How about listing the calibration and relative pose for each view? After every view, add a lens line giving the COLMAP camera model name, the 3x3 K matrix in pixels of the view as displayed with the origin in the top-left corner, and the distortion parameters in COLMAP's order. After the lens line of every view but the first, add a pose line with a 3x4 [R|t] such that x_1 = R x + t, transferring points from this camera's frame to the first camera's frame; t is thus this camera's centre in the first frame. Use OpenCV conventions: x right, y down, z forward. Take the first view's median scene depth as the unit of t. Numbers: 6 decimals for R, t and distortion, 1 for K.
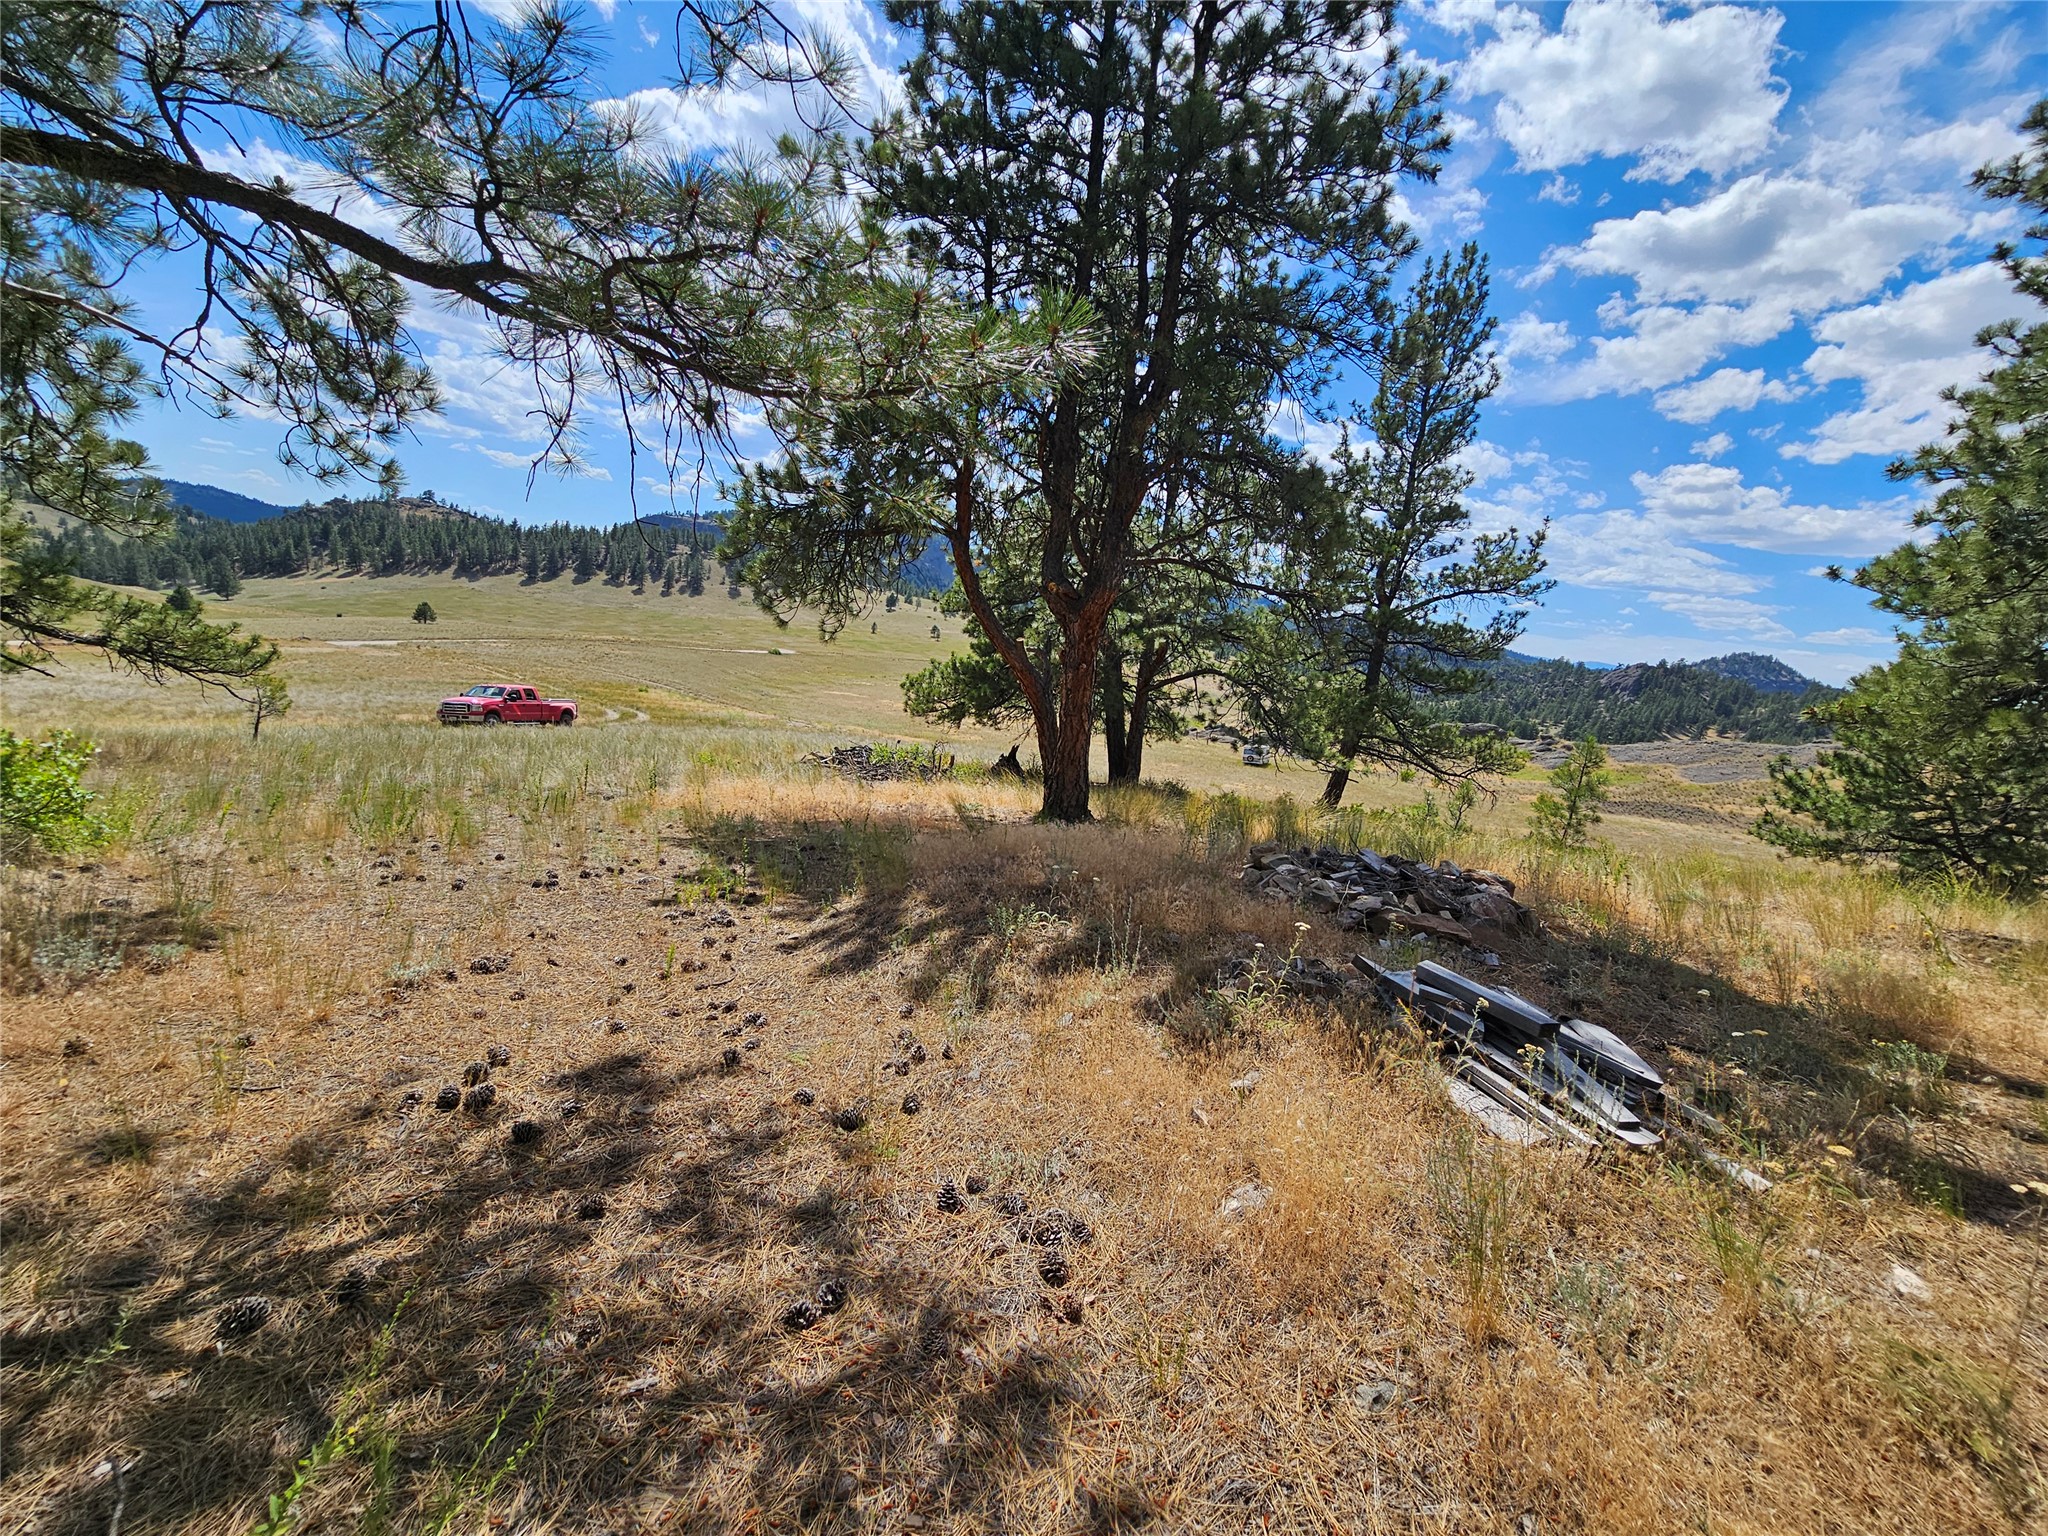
lens RADIAL K [[837.4, 0, 1037.7], [0, 837.4, 761.2], [0, 0, 1]] dist [-0.000146, 0.000747]
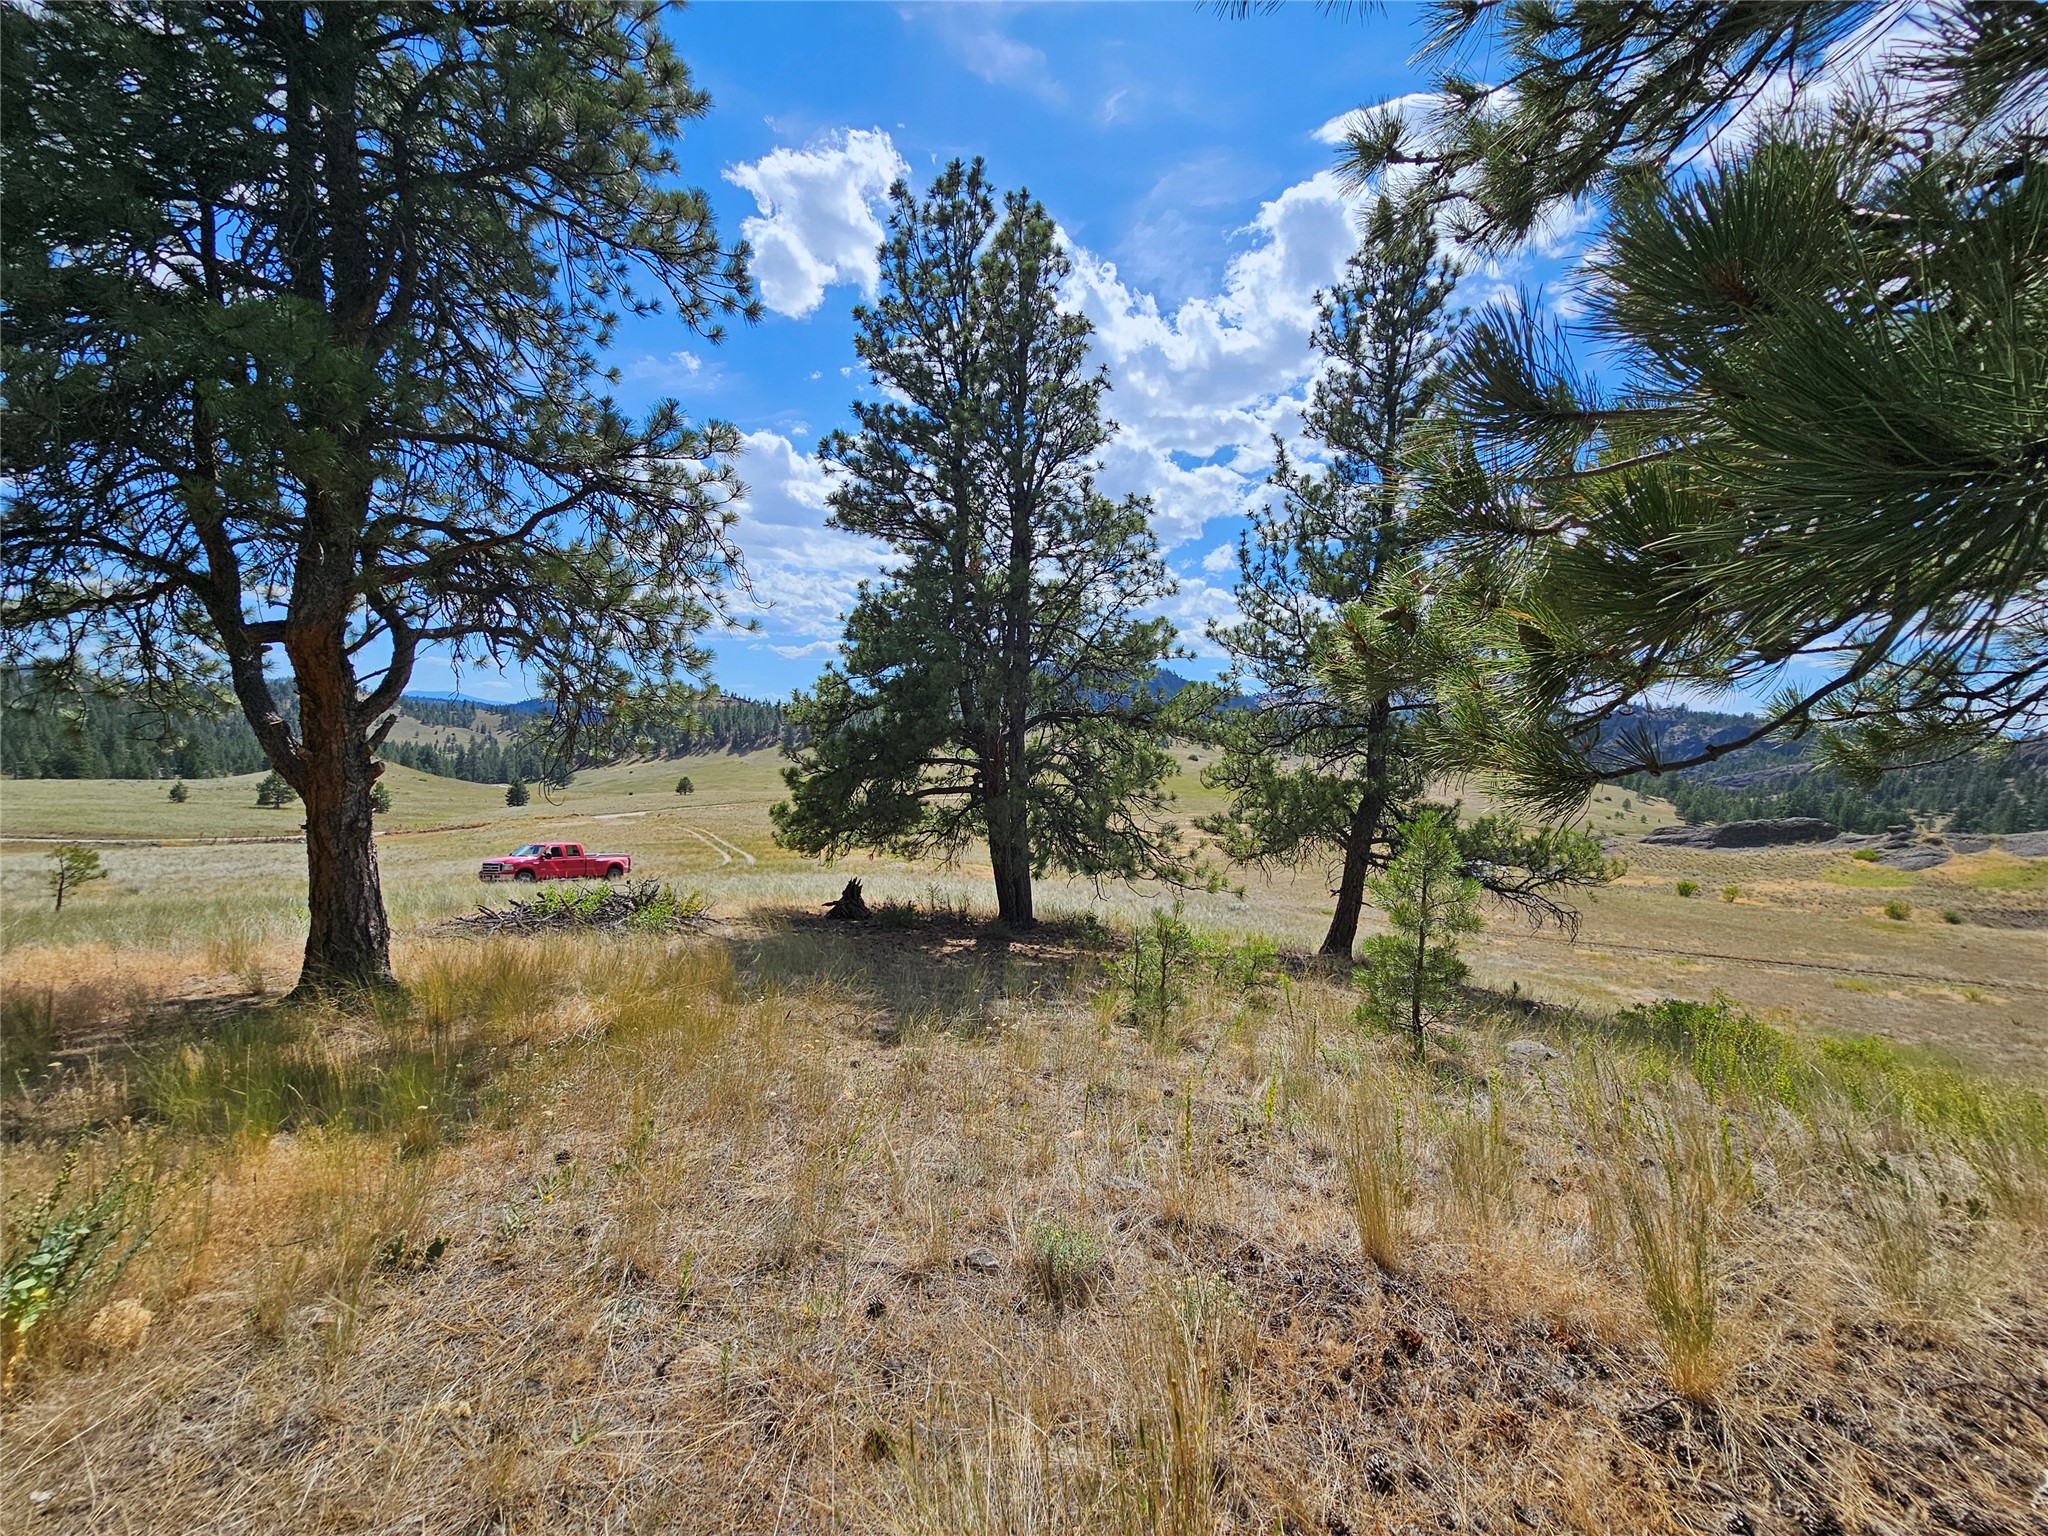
lens RADIAL K [[837.4, 0, 1034.0], [0, 837.4, 777.6], [0, 0, 1]] dist [-0.000146, 0.000747]
pose [[0.960097, -0.081323, -0.267582, 0.644914], [0.043135, 0.988399, -0.145624, 0.017854], [0.276321, 0.128271, 0.952467, 0.477813]]
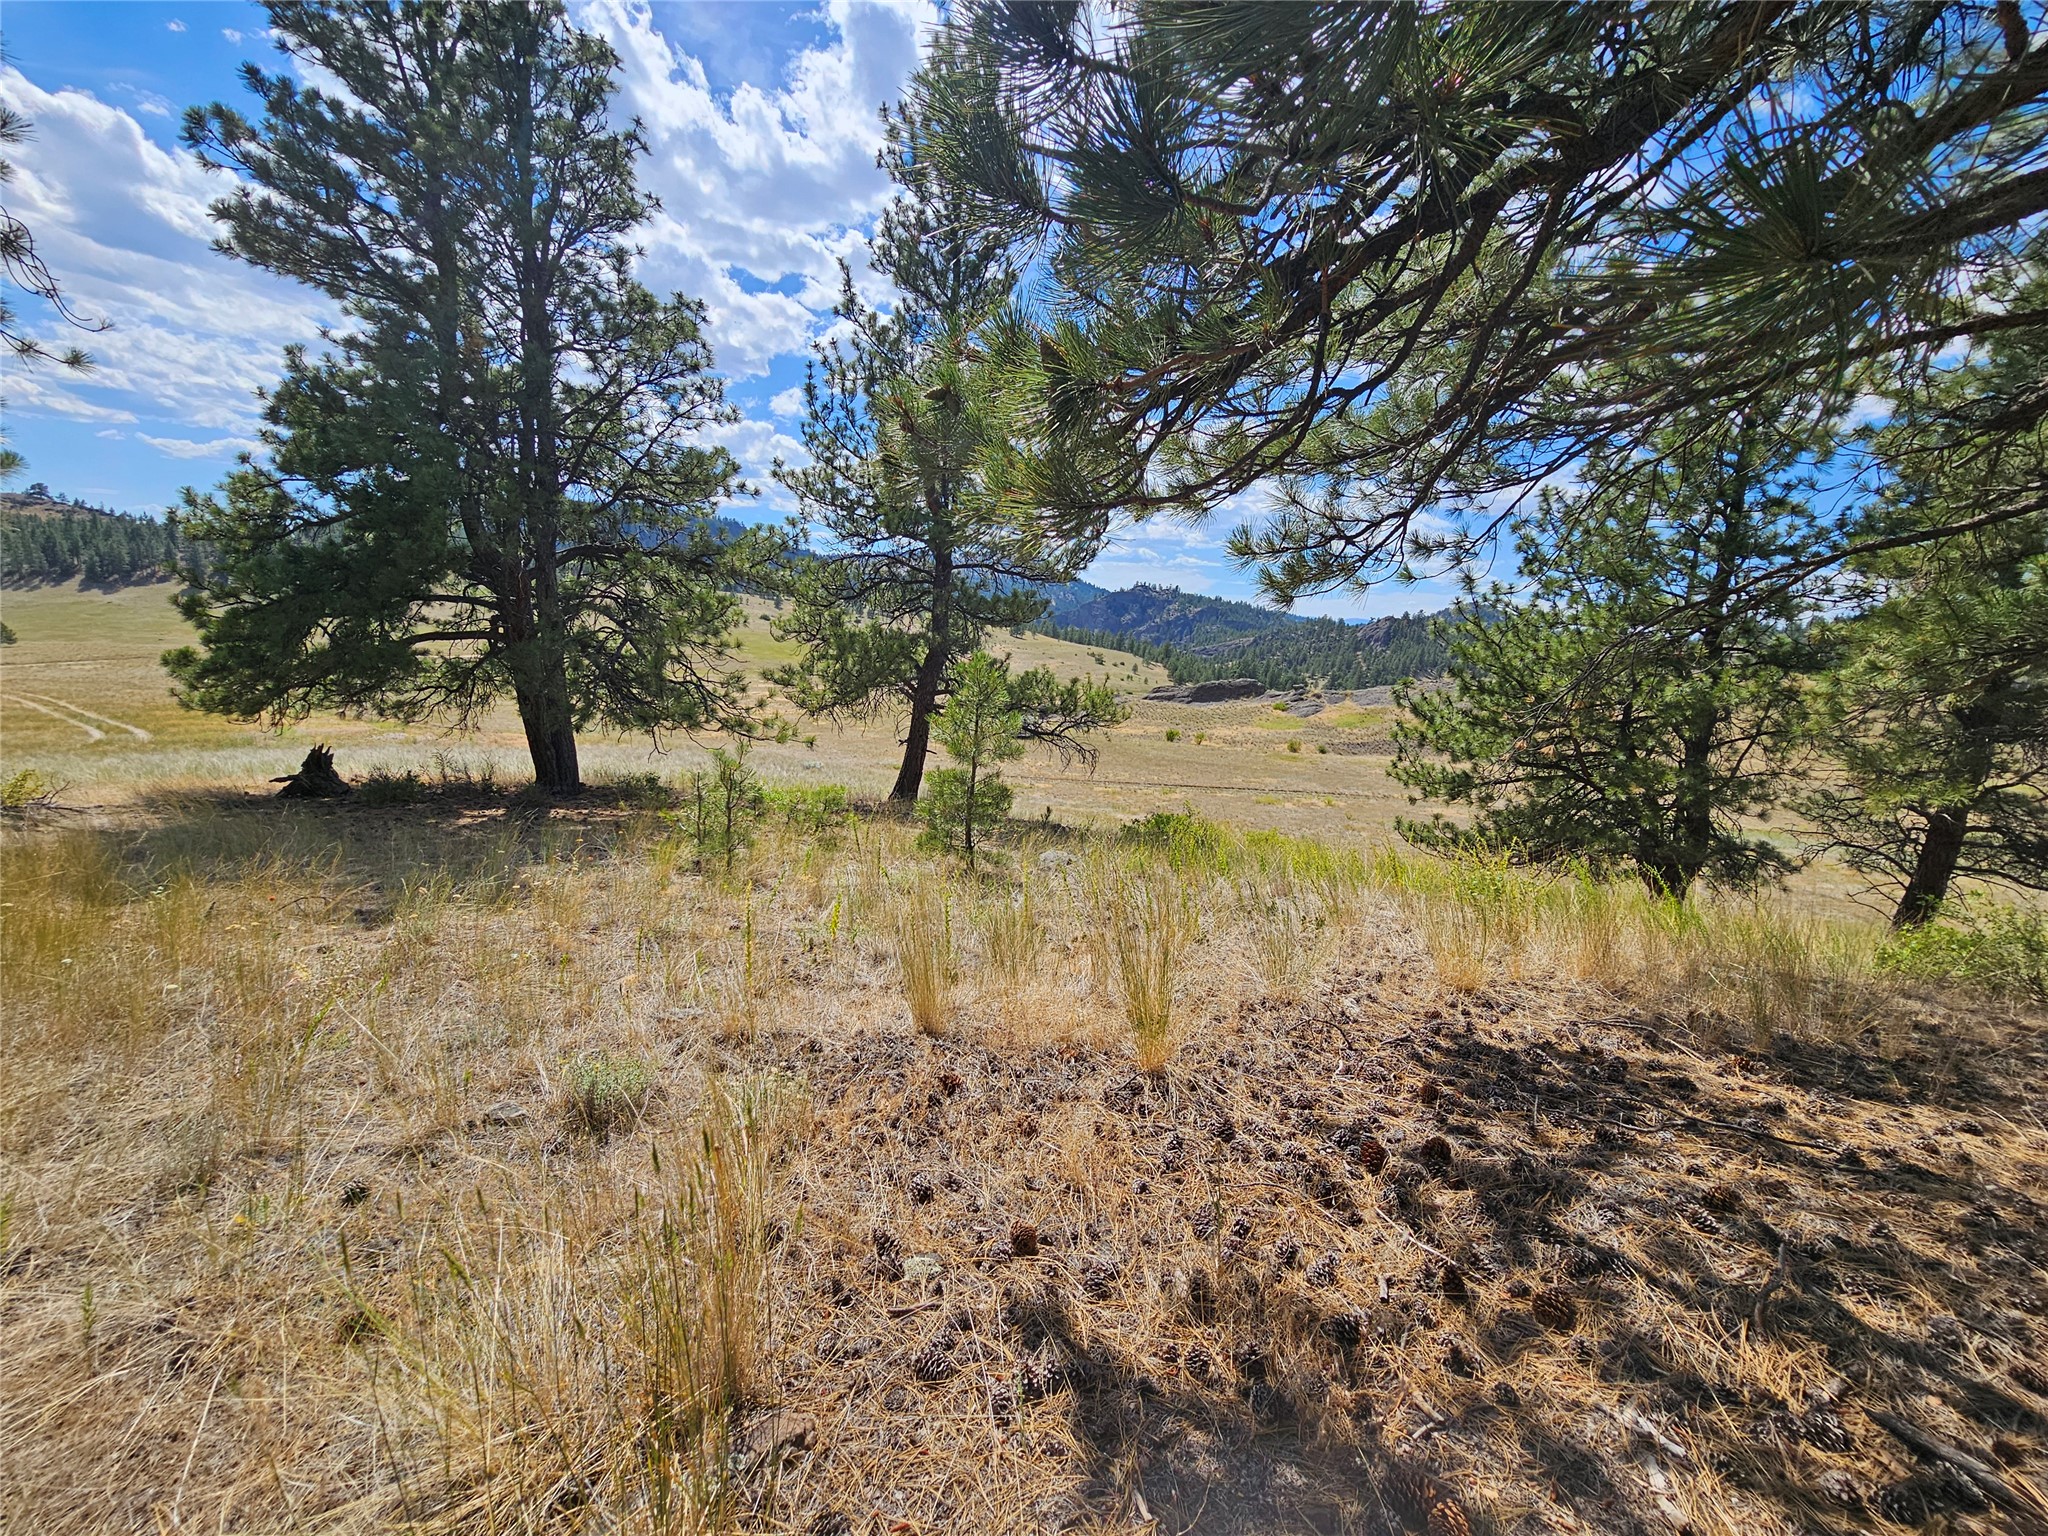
lens RADIAL K [[837.4, 0, 1025.3], [0, 837.4, 767.4], [0, 0, 1]] dist [-0.000146, 0.000747]
pose [[0.975542, -0.091048, 0.200072, 0.649428], [0.085439, 0.995674, 0.036511, 0.036280], [-0.202530, -0.018525, 0.979101, 0.488085]]
